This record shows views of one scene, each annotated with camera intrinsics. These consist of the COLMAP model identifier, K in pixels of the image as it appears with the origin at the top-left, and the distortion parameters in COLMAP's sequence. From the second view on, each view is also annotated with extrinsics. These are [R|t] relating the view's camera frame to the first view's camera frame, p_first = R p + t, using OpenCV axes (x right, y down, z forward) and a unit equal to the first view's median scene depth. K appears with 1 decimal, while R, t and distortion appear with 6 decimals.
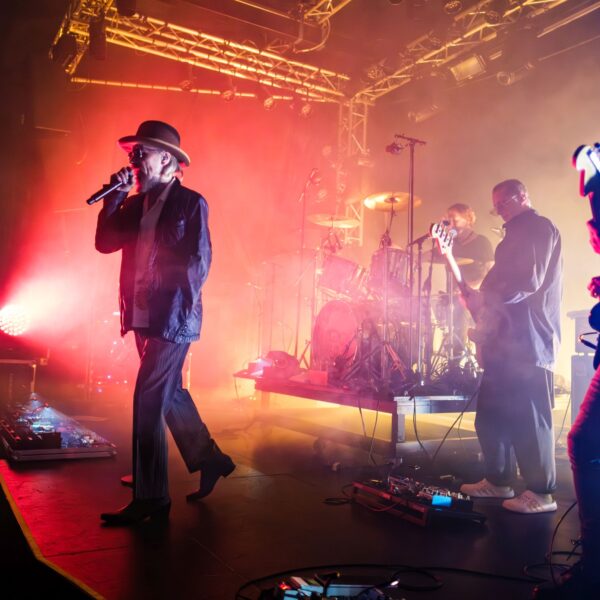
lens RADIAL K [[616.8, 0, 296.0], [0, 616.8, 301.9], [0, 0, 1]] dist [-0.001796, 0.003322]
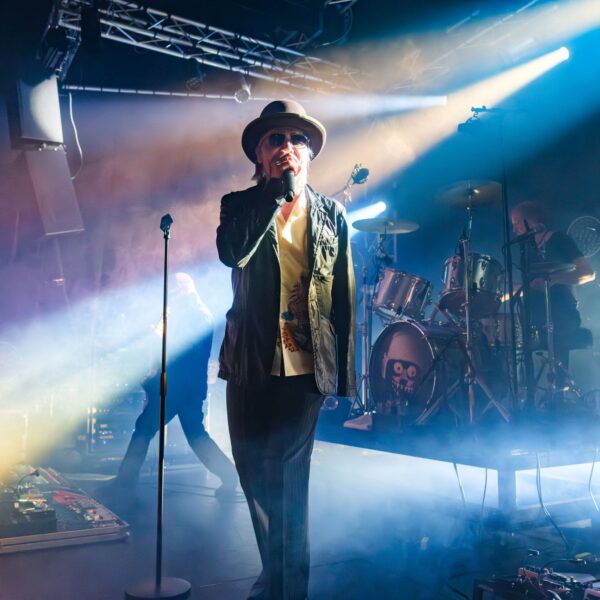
lens RADIAL K [[631.9, 0, 298.8], [0, 631.9, 309.4], [0, 0, 1]] dist [-0.001849, -0.002319]
pose [[0.999290, -0.037661, -0.000992, -0.043783], [0.037601, 0.998639, -0.036130, 0.003327], [0.002352, 0.036067, 0.999347, 0.129764]]
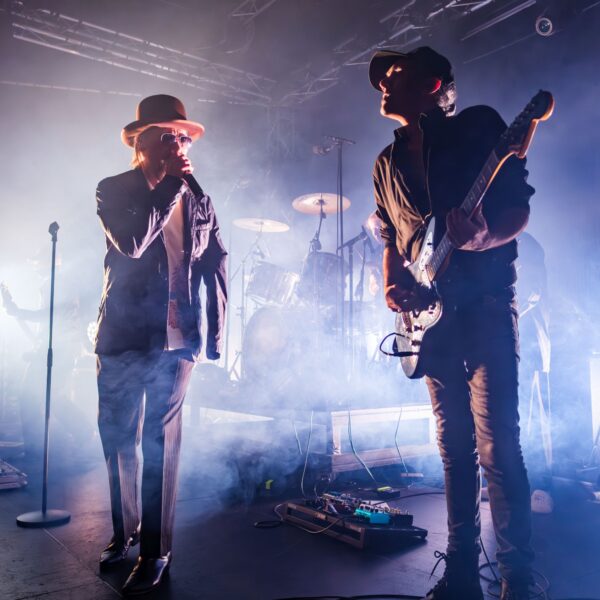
lens RADIAL K [[622.9, 0, 293.3], [0, 622.9, 299.5], [0, 0, 1]] dist [0.000382, -0.000450]
pose [[0.994687, -0.026235, 0.099548, 0.008183], [0.028093, 0.999455, -0.017311, 0.001441], [-0.099040, 0.020015, 0.994882, 0.026773]]
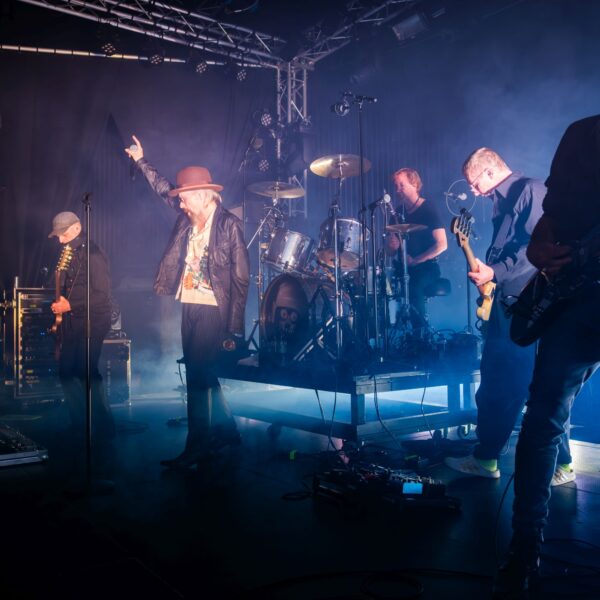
lens RADIAL K [[623.6, 0, 300.0], [0, 623.6, 300.0], [0, 0, 1]] dist [0.001826, -0.000596]
pose [[0.994501, -0.048681, 0.092723, -0.000225], [0.045729, 0.998385, 0.033702, 0.002723], [-0.094214, -0.029276, 0.995121, 0.043892]]
